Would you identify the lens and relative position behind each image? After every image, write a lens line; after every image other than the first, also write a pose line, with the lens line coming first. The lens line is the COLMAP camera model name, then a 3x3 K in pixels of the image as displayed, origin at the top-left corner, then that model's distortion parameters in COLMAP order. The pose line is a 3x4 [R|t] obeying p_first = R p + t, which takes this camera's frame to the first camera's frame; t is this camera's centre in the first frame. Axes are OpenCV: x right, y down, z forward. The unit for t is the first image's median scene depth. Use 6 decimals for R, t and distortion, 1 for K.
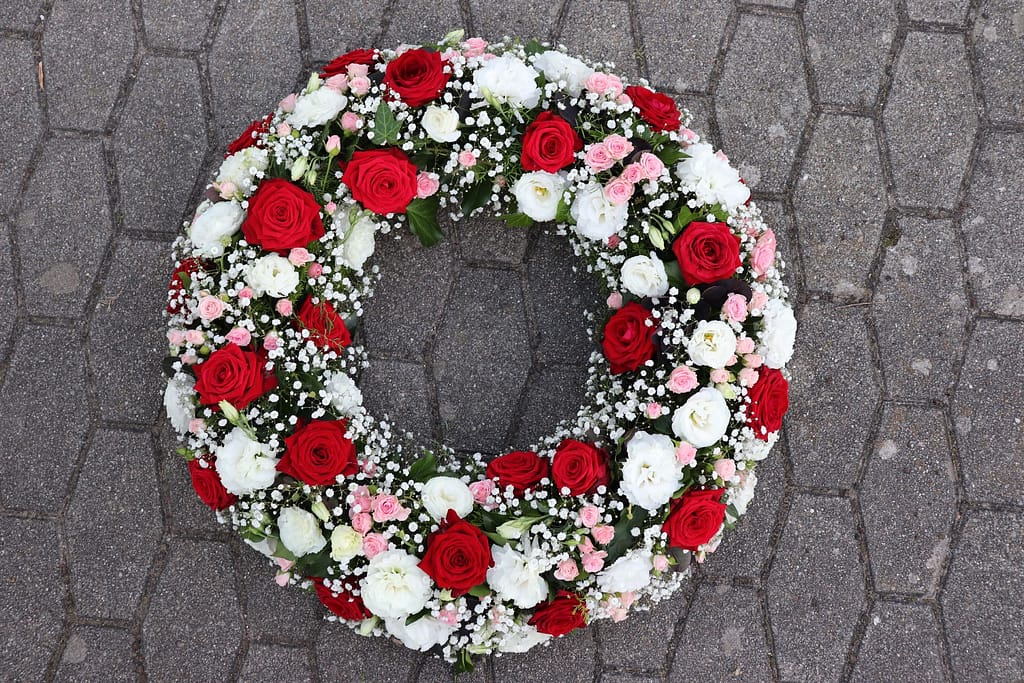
lens RADIAL K [[1057.8, 0, 512.0], [0, 1057.8, 341.5], [0, 0, 1]] dist [-0.127290, 0.219991]
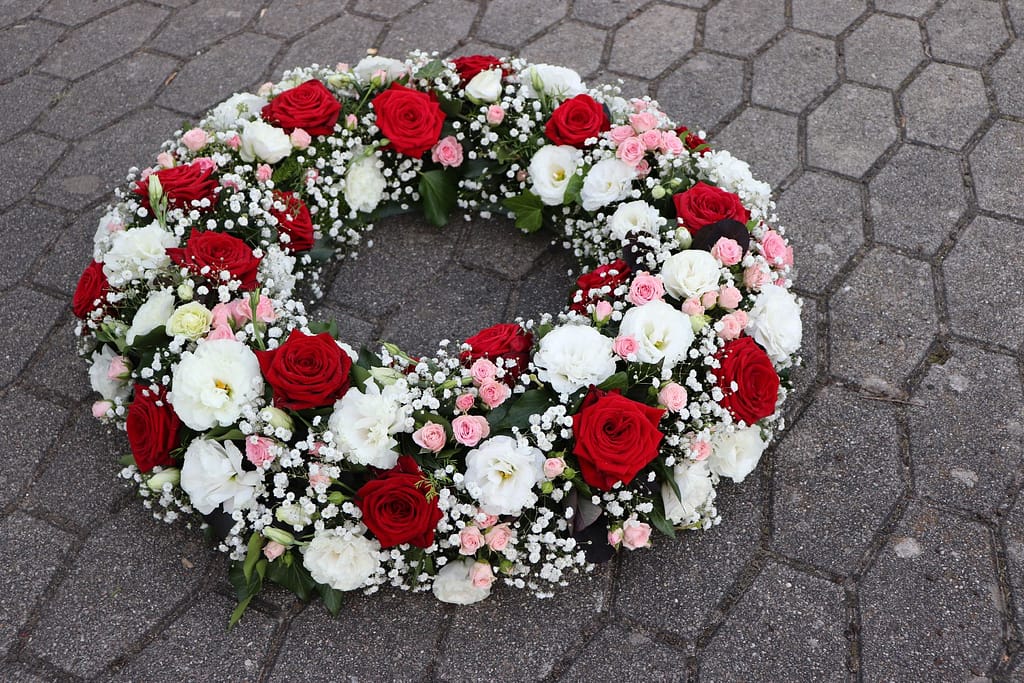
lens RADIAL K [[1057.8, 0, 512.0], [0, 1057.8, 341.5], [0, 0, 1]] dist [-0.127290, 0.219991]
pose [[0.943722, 0.238698, -0.228938, 0.229113], [-0.330031, 0.724957, -0.604580, 0.527237], [0.021658, 0.646112, 0.762935, 0.340222]]
